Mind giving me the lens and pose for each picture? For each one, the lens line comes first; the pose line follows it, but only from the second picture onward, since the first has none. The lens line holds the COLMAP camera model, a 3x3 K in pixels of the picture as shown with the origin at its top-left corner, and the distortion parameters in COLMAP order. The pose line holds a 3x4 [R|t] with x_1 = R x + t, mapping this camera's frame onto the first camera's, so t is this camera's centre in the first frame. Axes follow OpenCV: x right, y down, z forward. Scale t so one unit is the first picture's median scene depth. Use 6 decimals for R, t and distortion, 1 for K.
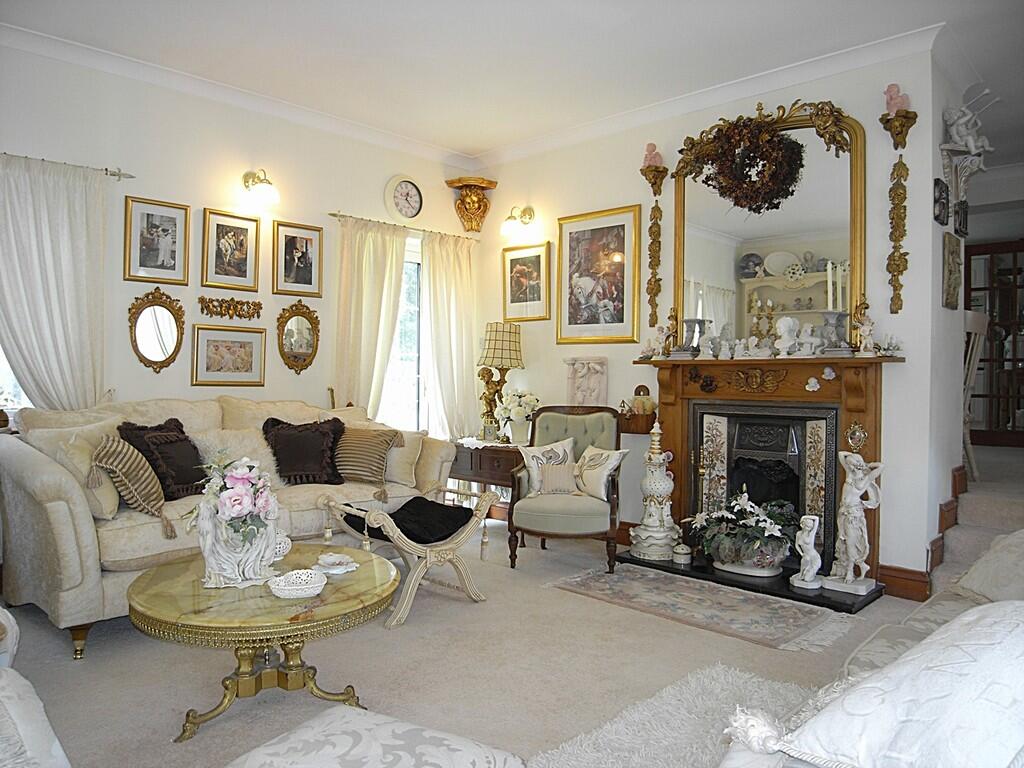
lens RADIAL K [[726.3, 0, 512.0], [0, 726.3, 384.0], [0, 0, 1]] dist [-0.090529, 0.002003]
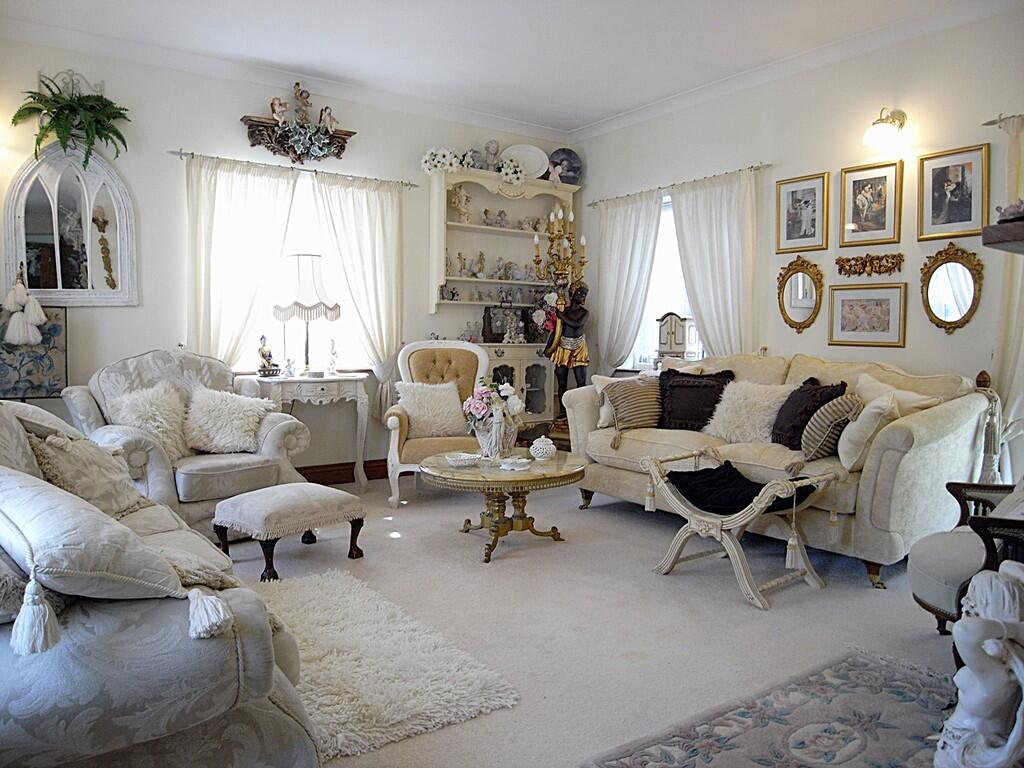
lens RADIAL K [[734.6, 0, 514.6], [0, 734.6, 383.0], [0, 0, 1]] dist [-0.054247, -0.002840]
pose [[-0.174550, 0.053582, -0.983189, 0.662476], [-0.014429, 0.998272, 0.056966, 0.003726], [0.984543, 0.024129, -0.173475, 0.715630]]
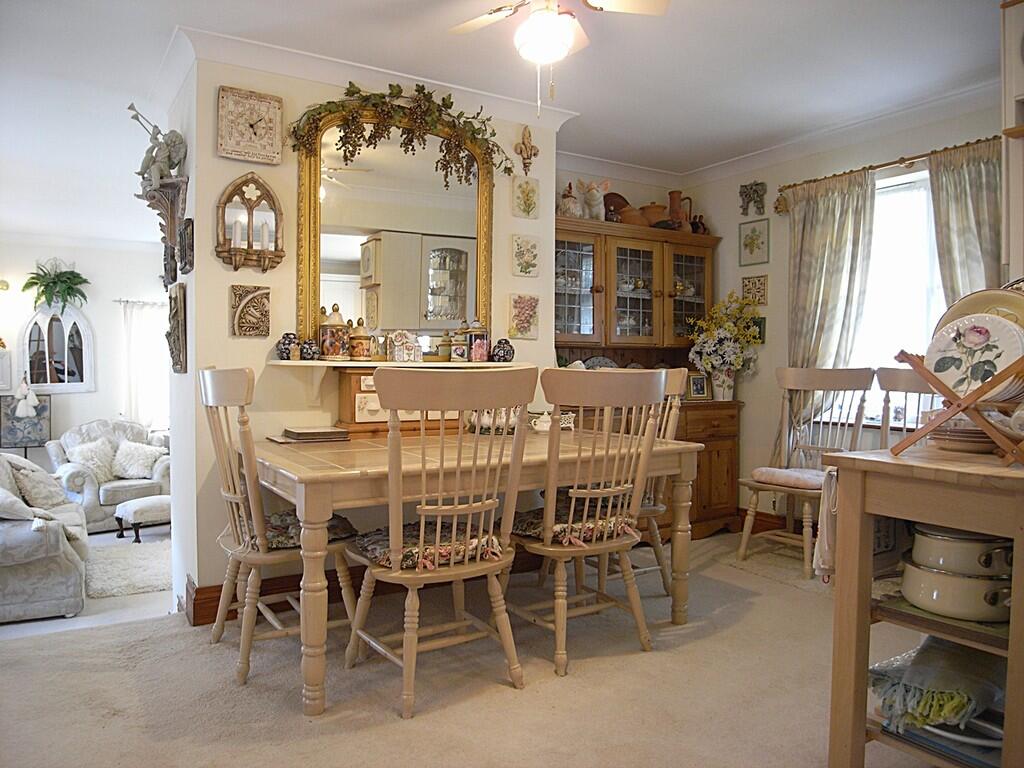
lens RADIAL K [[734.6, 0, 514.6], [0, 734.6, 383.0], [0, 0, 1]] dist [-0.054247, -0.002840]
pose [[-0.233376, 0.015357, -0.972265, 1.189639], [-0.009100, 0.999797, 0.017977, -0.100152], [0.972344, 0.013043, -0.233189, 1.393255]]
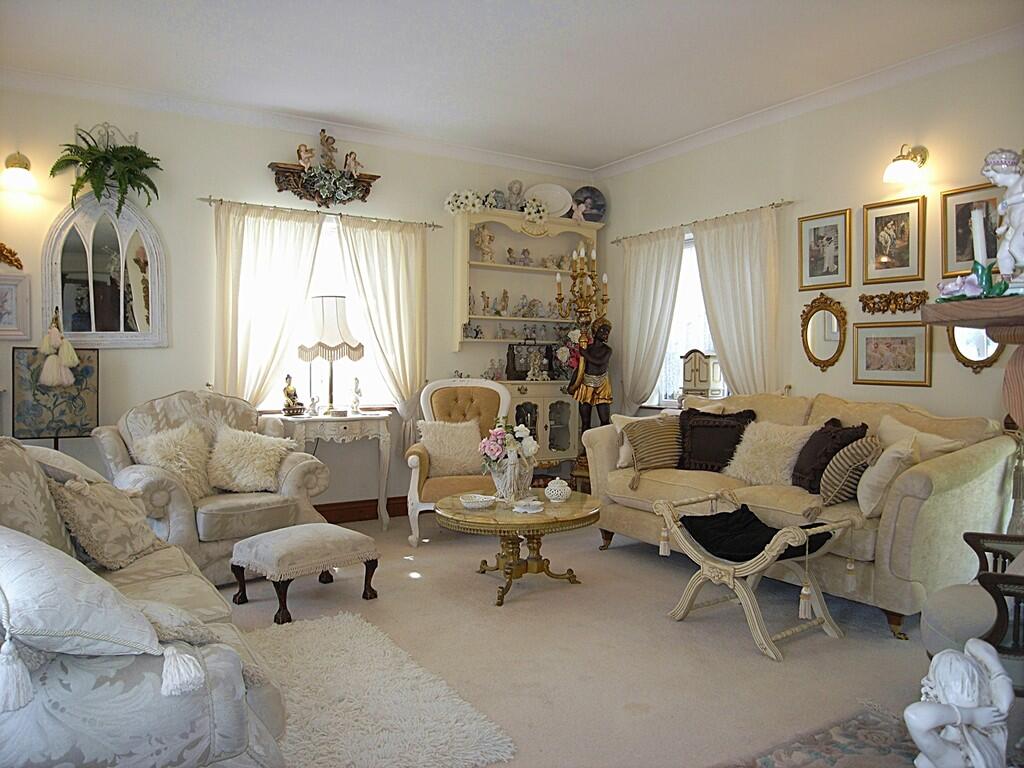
lens RADIAL K [[736.0, 0, 512.0], [0, 736.0, 384.0], [0, 0, 1]] dist [-0.051974, -0.003923]
pose [[-0.232356, 0.016576, -0.972490, 0.660844], [-0.011231, 0.999742, 0.019724, -0.012214], [0.972566, 0.015505, -0.232110, 0.747312]]
